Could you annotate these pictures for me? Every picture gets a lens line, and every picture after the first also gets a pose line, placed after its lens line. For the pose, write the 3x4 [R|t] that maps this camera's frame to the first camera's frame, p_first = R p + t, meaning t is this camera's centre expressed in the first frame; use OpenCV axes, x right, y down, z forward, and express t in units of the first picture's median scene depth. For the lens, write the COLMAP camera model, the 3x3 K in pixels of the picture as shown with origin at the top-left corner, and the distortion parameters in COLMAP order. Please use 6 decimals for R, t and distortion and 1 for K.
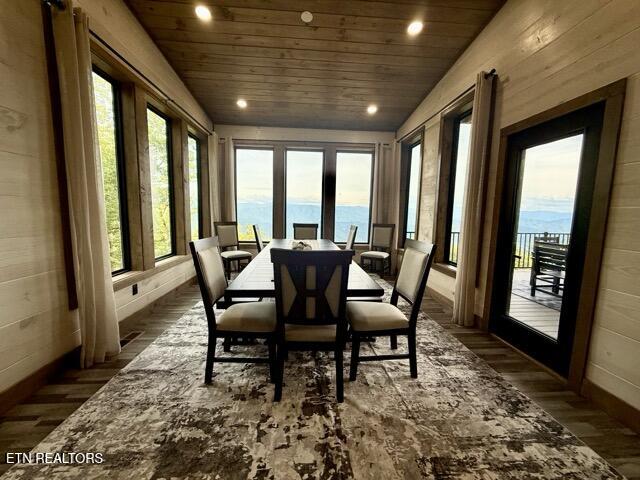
lens RADIAL K [[255.2, 0, 318.9], [0, 255.2, 239.0], [0, 0, 1]] dist [-0.001783, 0.000147]
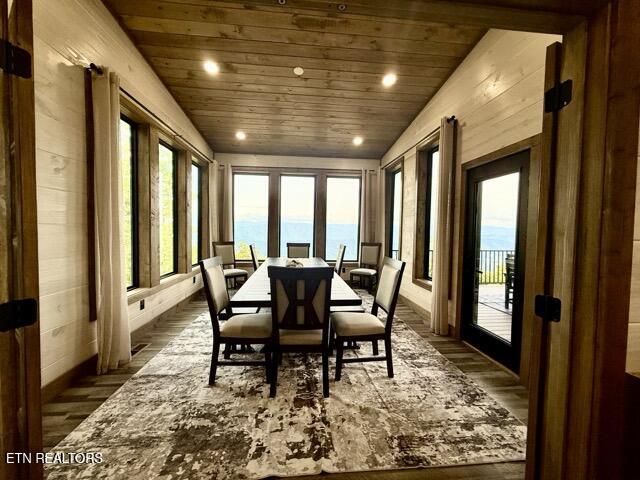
lens RADIAL K [[255.2, 0, 318.6], [0, 255.2, 238.3], [0, 0, 1]] dist [-0.001783, 0.000147]
pose [[0.999747, -0.004827, 0.021977, 0.020678], [0.006406, 0.997357, -0.072379, -0.003706], [-0.021570, 0.072501, 0.997135, -0.172713]]
